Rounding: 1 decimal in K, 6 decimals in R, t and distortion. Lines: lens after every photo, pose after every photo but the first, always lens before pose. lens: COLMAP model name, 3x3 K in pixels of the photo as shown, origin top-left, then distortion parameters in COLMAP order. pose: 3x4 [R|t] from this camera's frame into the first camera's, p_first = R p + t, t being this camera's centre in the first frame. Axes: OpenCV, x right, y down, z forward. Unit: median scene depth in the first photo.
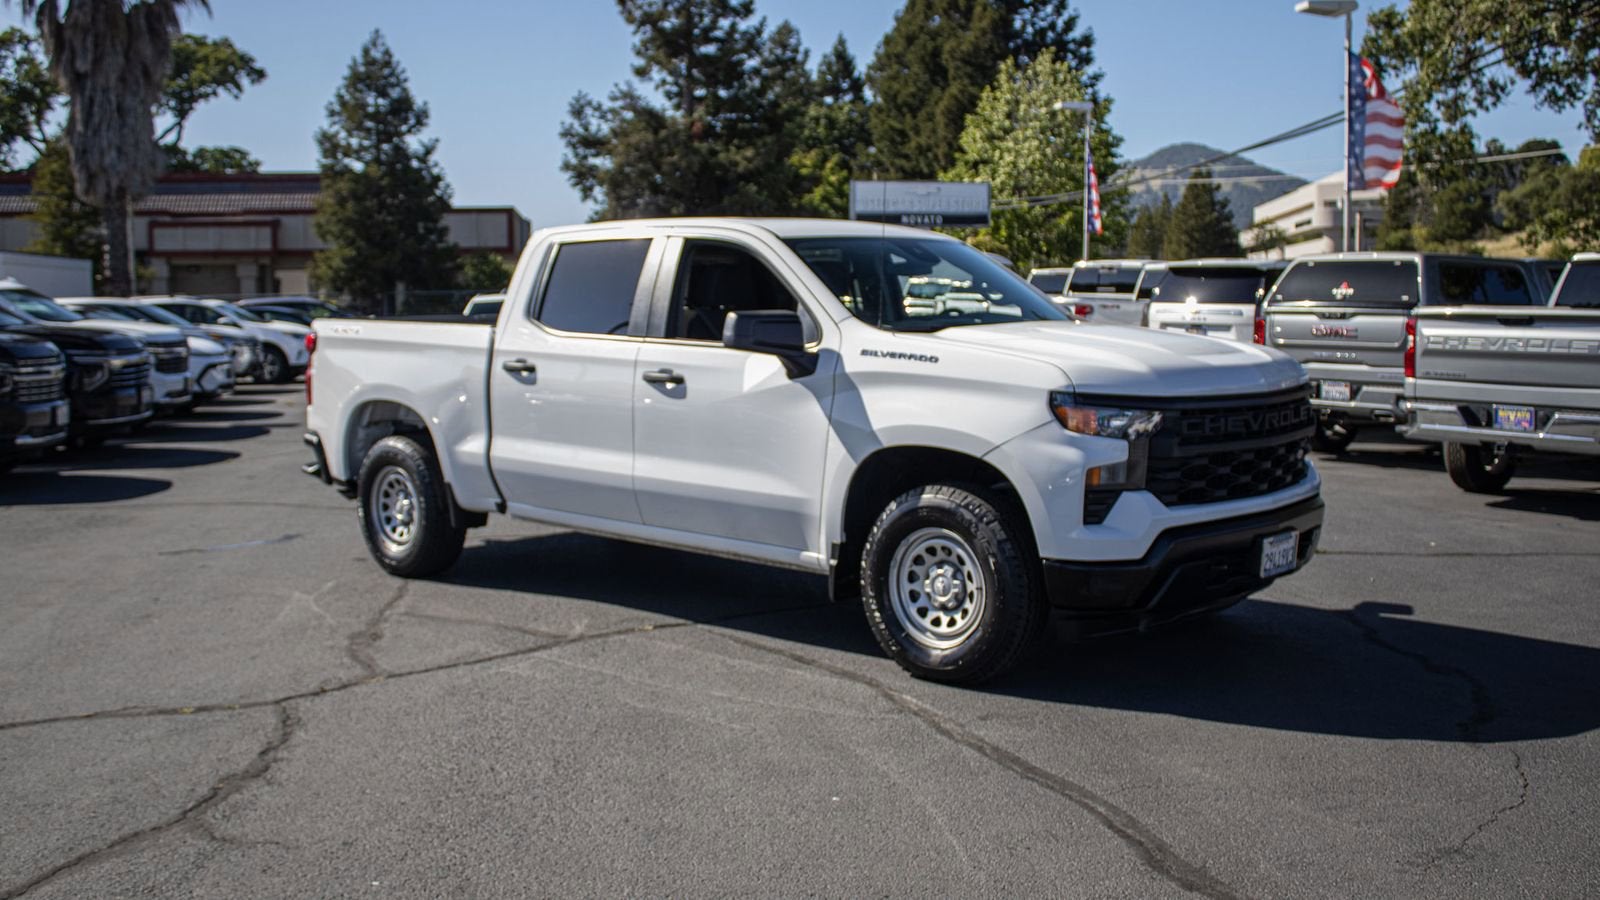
lens RADIAL K [[1532.3, 0, 801.8], [0, 1532.3, 450.1], [0, 0, 1]] dist [-0.080698, 0.000000]
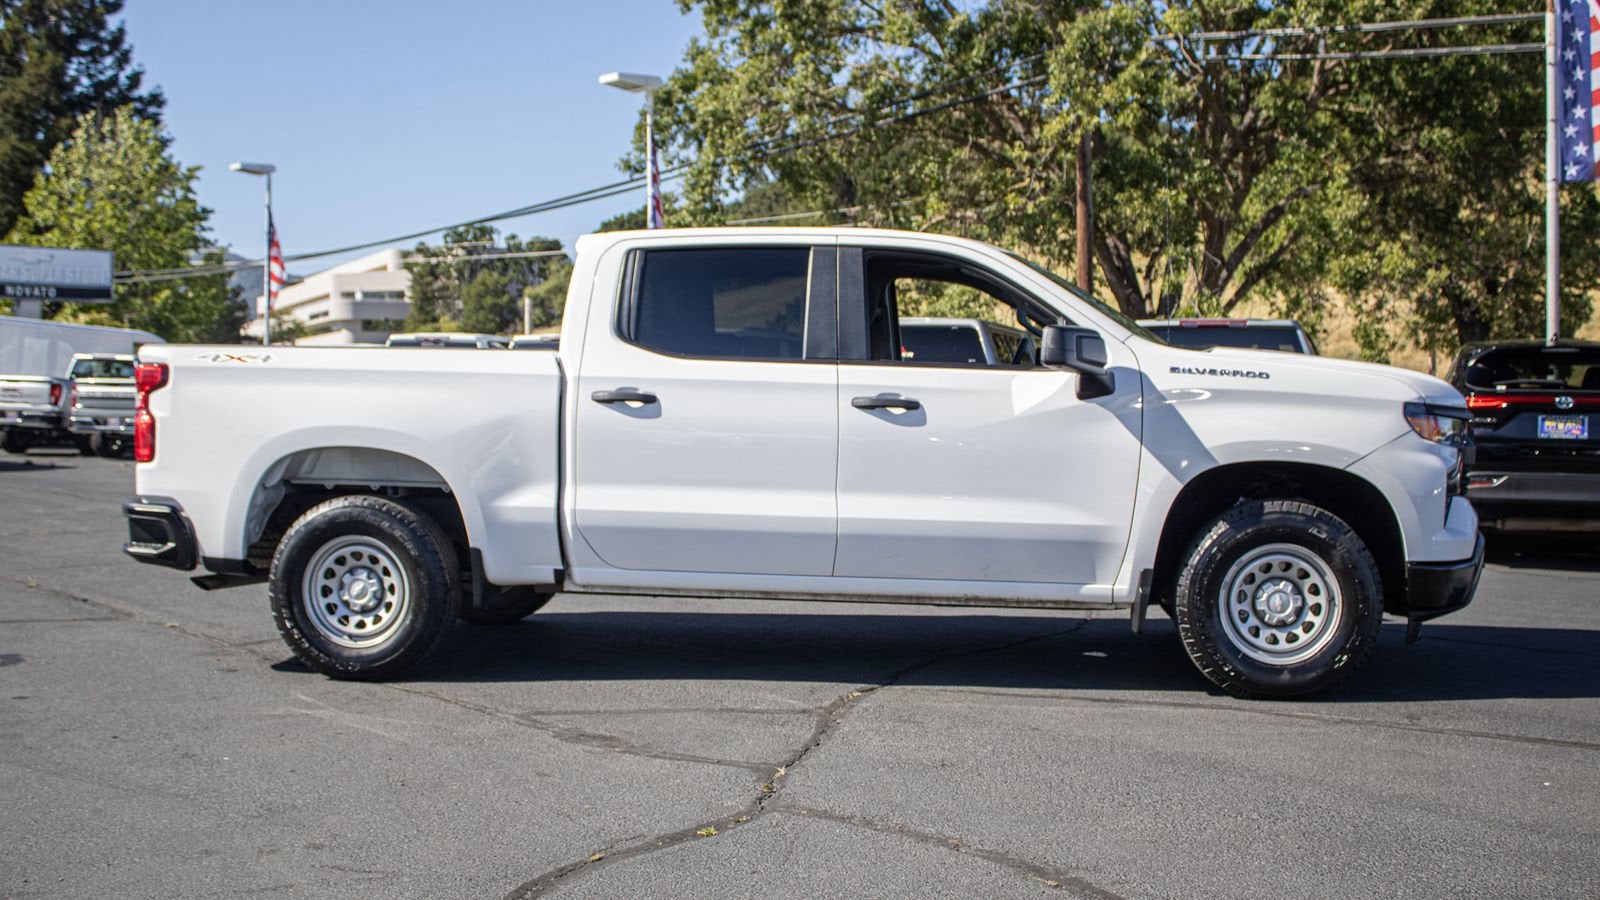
lens RADIAL K [[1664.9, 0, 802.7], [0, 1664.9, 449.0], [0, 0, 1]] dist [-0.091711, 0.000000]
pose [[0.828952, -0.010145, 0.559227, -0.334595], [0.047205, 0.997537, -0.051877, 0.013259], [-0.557324, 0.069402, 0.827390, 0.121720]]
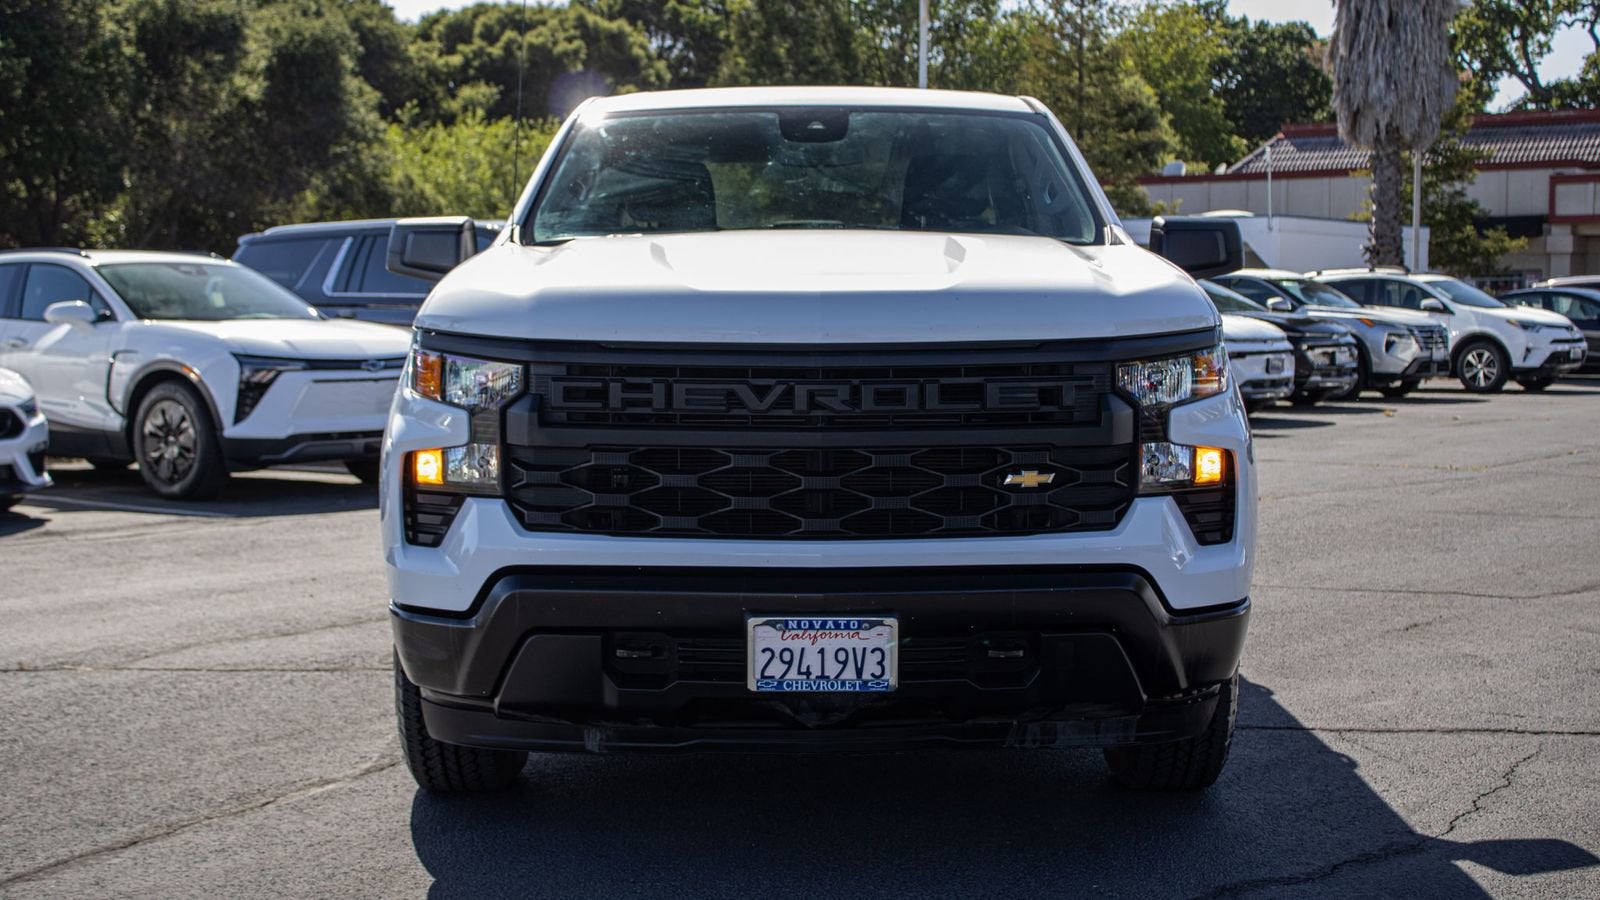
lens RADIAL K [[2124.8, 0, 798.8], [0, 2124.8, 451.0], [0, 0, 1]] dist [-0.041286, 0.000000]
pose [[0.678006, 0.059246, -0.732665, 0.372535], [-0.076718, 0.997006, 0.009628, -0.003644], [0.731042, 0.049681, 0.680521, 0.218326]]
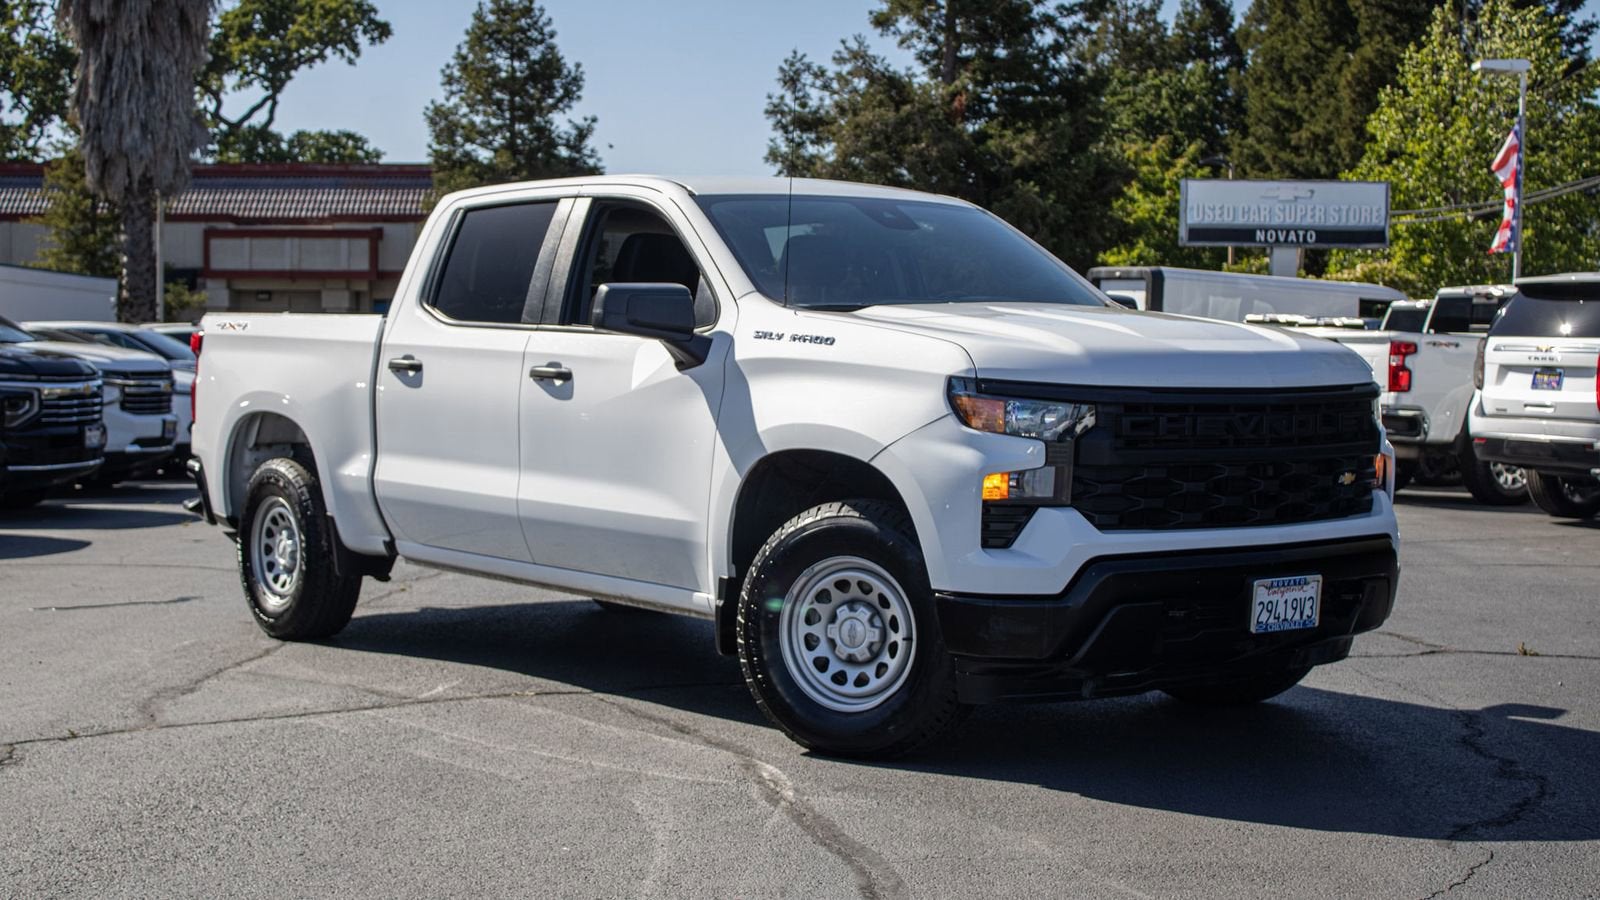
lens RADIAL K [[2231.3, 0, 838.9], [0, 2231.3, 495.4], [0, 0, 1]] dist [-0.036346, 0.000000]
pose [[0.989738, 0.021192, -0.141313, 0.110827], [-0.026331, 0.999054, -0.034595, 0.025861], [0.140446, 0.037961, 0.989360, -0.055658]]
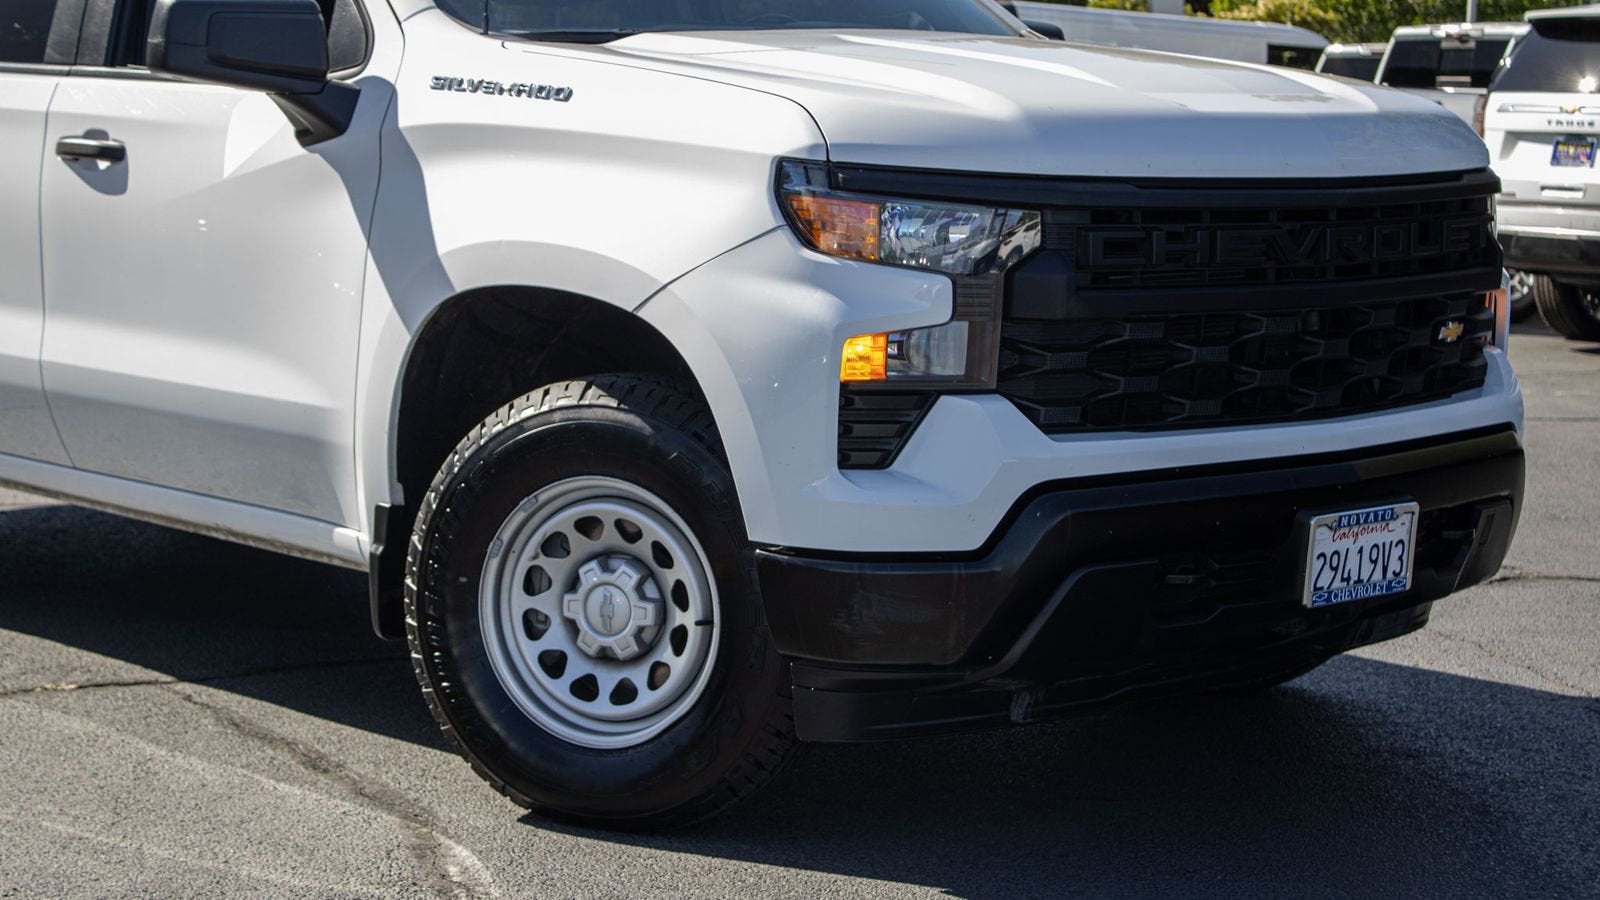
lens RADIAL K [[2797.0, 0, 802.2], [0, 2797.0, 451.4], [0, 0, 1]] dist [-0.002506, 0.000000]
pose [[0.997576, 0.022138, -0.065976, 0.091937], [-0.020848, 0.999579, 0.020182, 0.011462], [0.066395, -0.018757, 0.997617, 0.085430]]
